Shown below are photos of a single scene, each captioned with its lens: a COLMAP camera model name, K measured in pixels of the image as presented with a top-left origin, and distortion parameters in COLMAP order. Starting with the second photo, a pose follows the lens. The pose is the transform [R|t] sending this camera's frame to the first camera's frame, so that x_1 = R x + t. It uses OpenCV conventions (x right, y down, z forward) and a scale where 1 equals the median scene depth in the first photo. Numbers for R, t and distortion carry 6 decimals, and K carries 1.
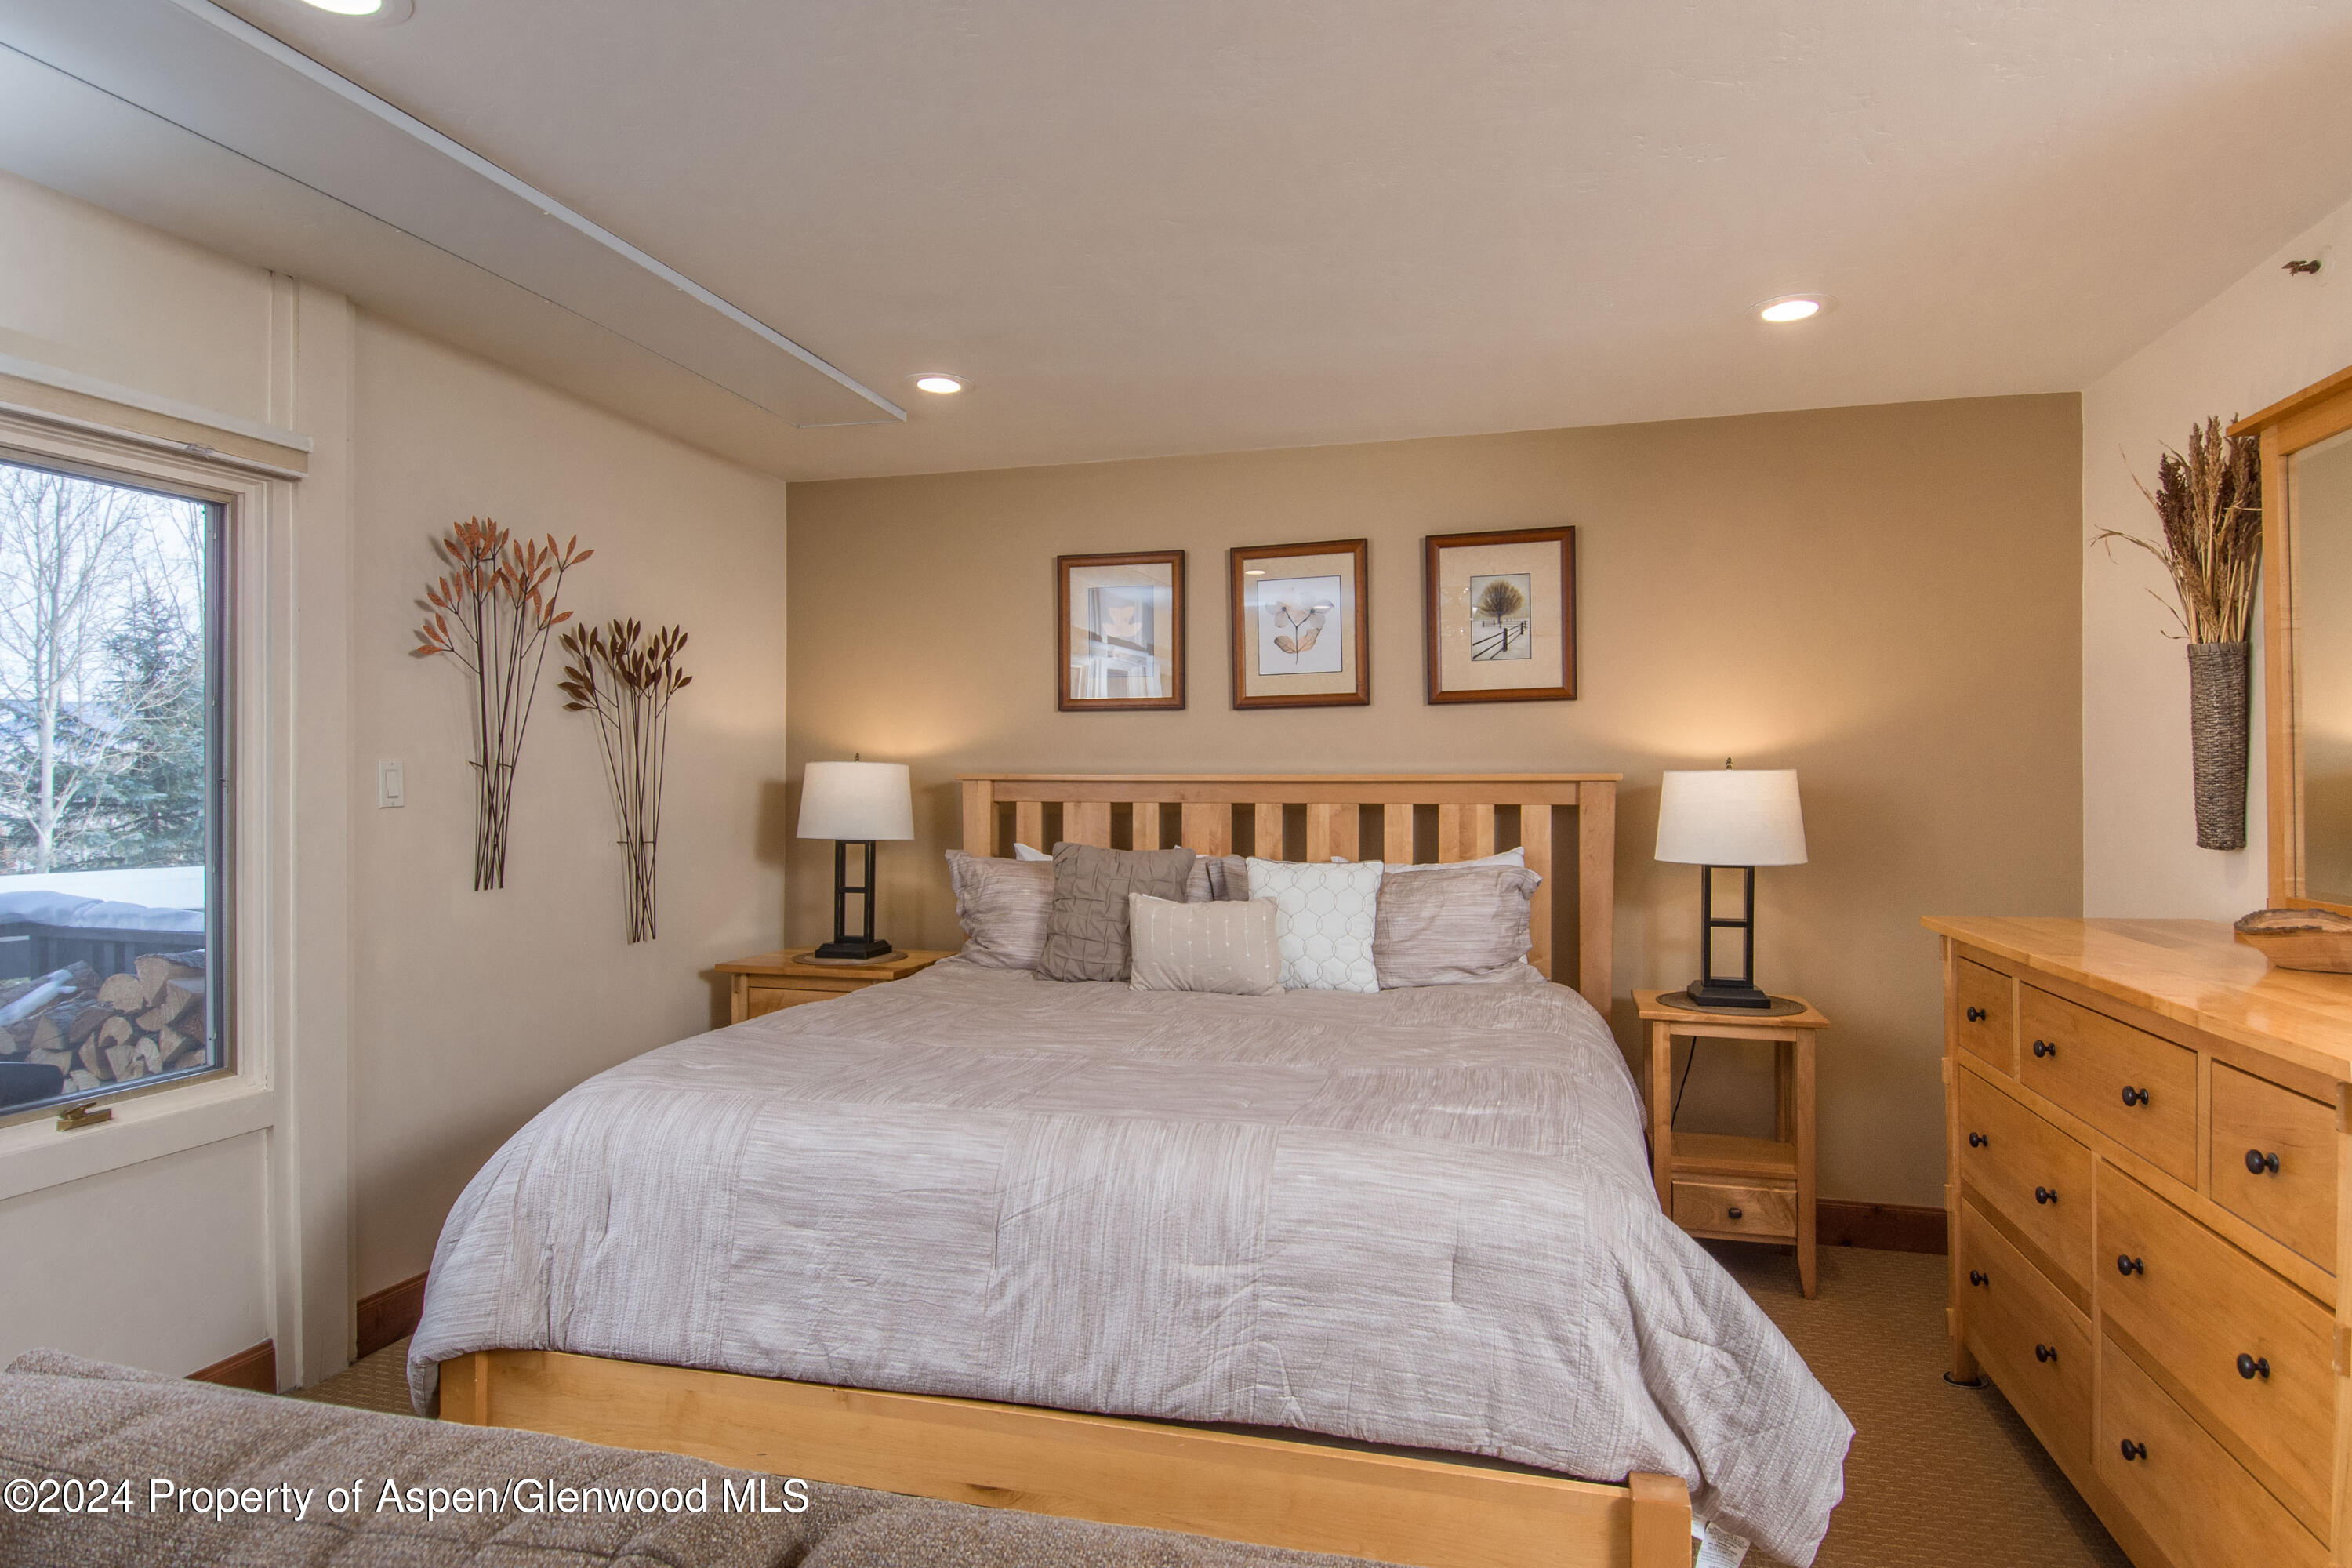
lens RADIAL K [[1256.6, 0, 1224.0], [0, 1256.6, 788.0], [0, 0, 1]] dist [-0.002841, -0.001567]
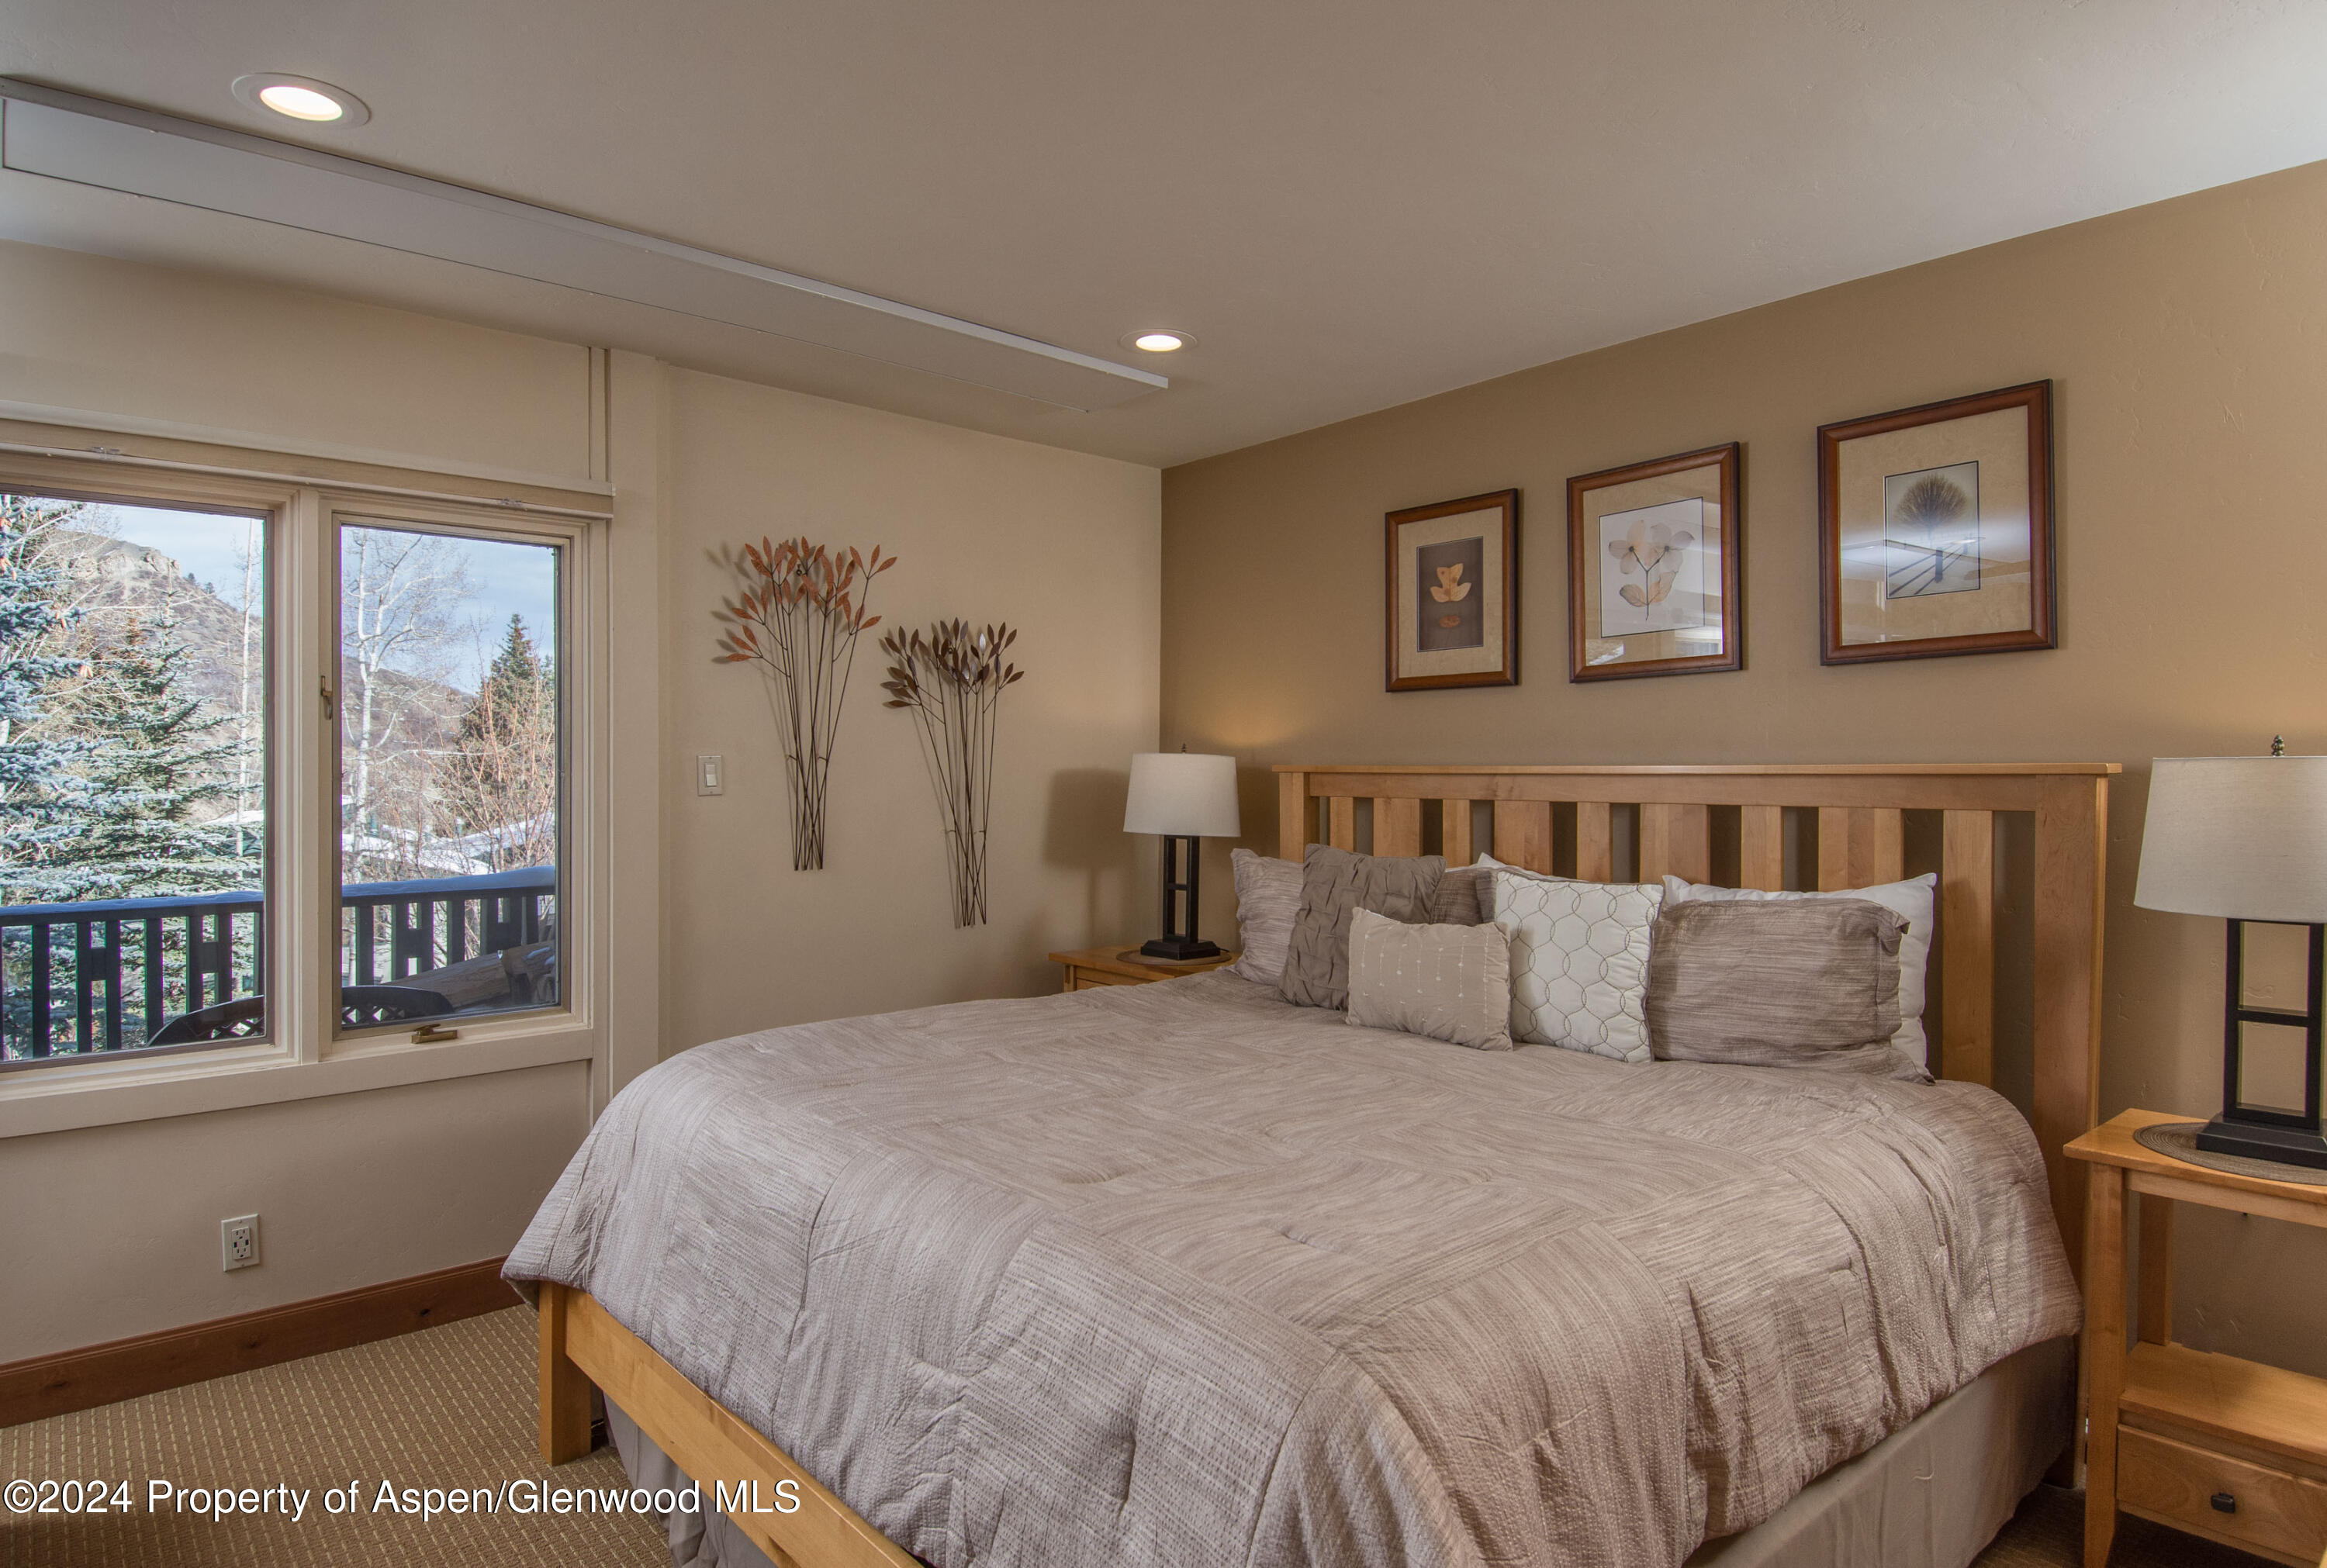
lens RADIAL K [[1326.7, 0, 1173.9], [0, 1326.7, 778.7], [0, 0, 1]] dist [0.042416, -0.065835]
pose [[0.822417, 0.002897, -0.568878, 0.313510], [-0.003114, 0.999995, 0.000590, -0.002250], [0.568877, 0.001286, 0.822422, 0.190519]]
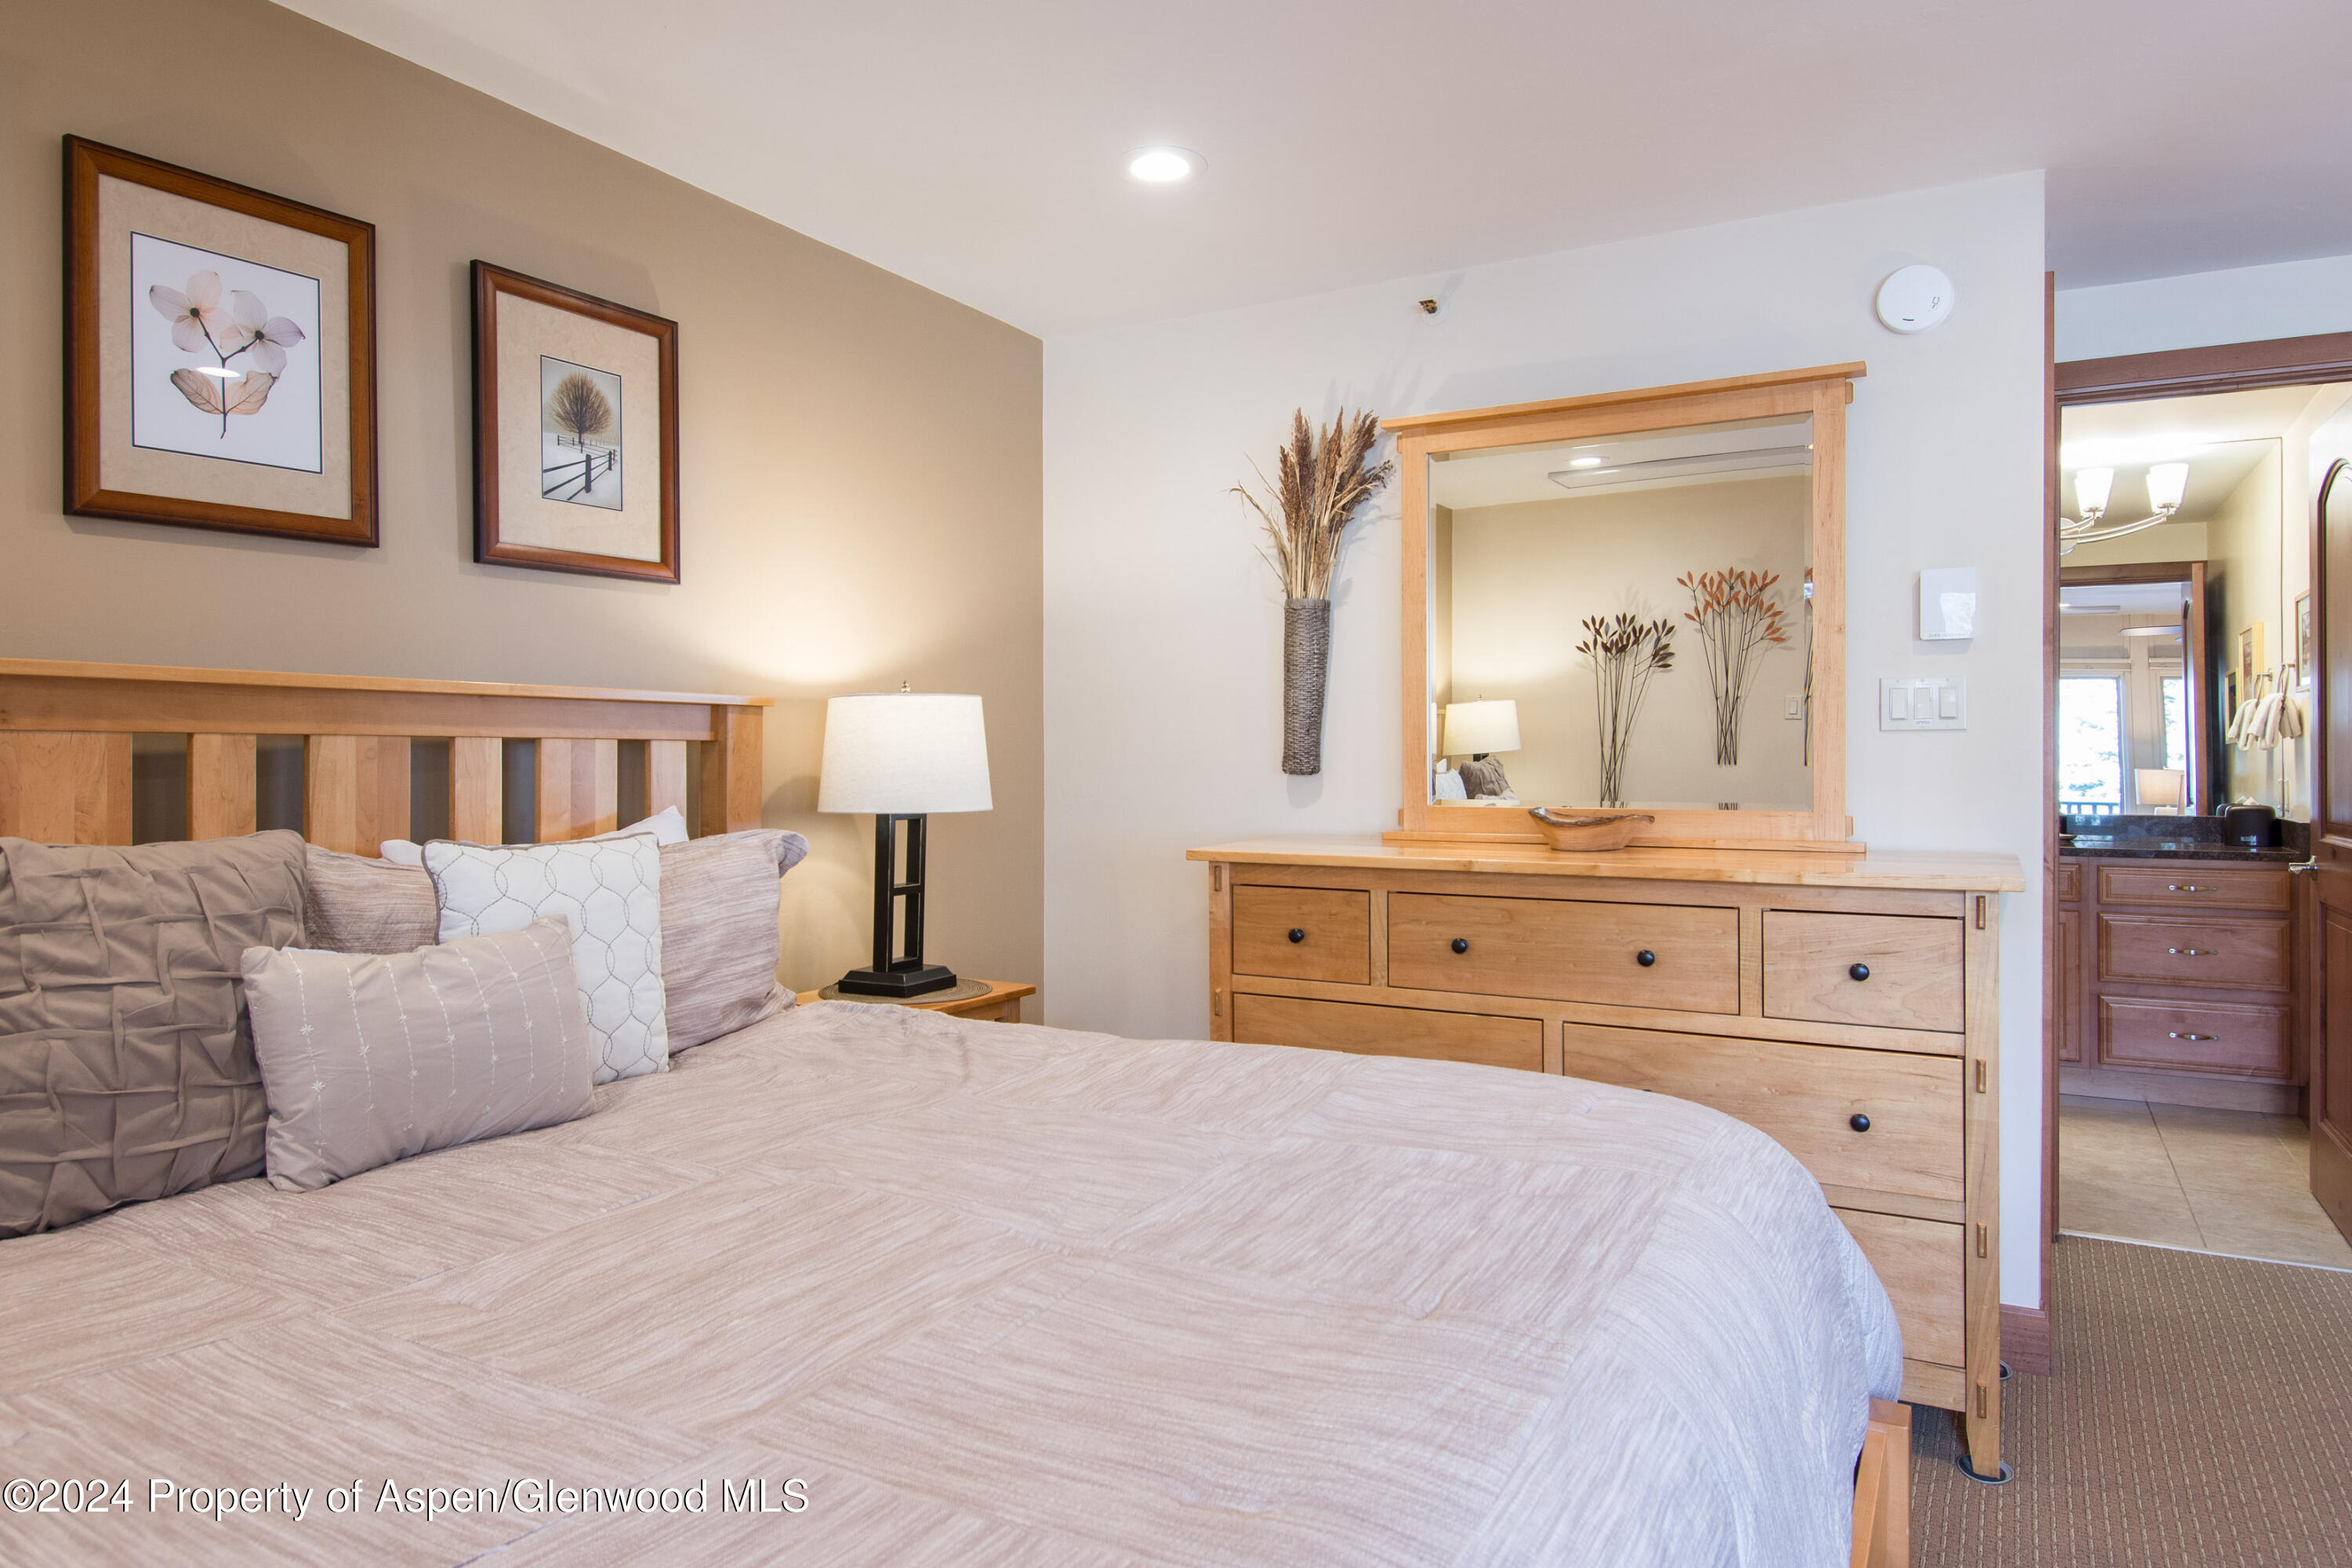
lens RADIAL K [[1422.1, 0, 1180.1], [0, 1422.1, 778.9], [0, 0, 1]] dist [0.060295, -0.066020]
pose [[0.267190, -0.017369, 0.963487, -0.404594], [0.003504, 0.999848, 0.017053, 0.022223], [-0.963638, -0.001180, 0.267210, 0.566886]]
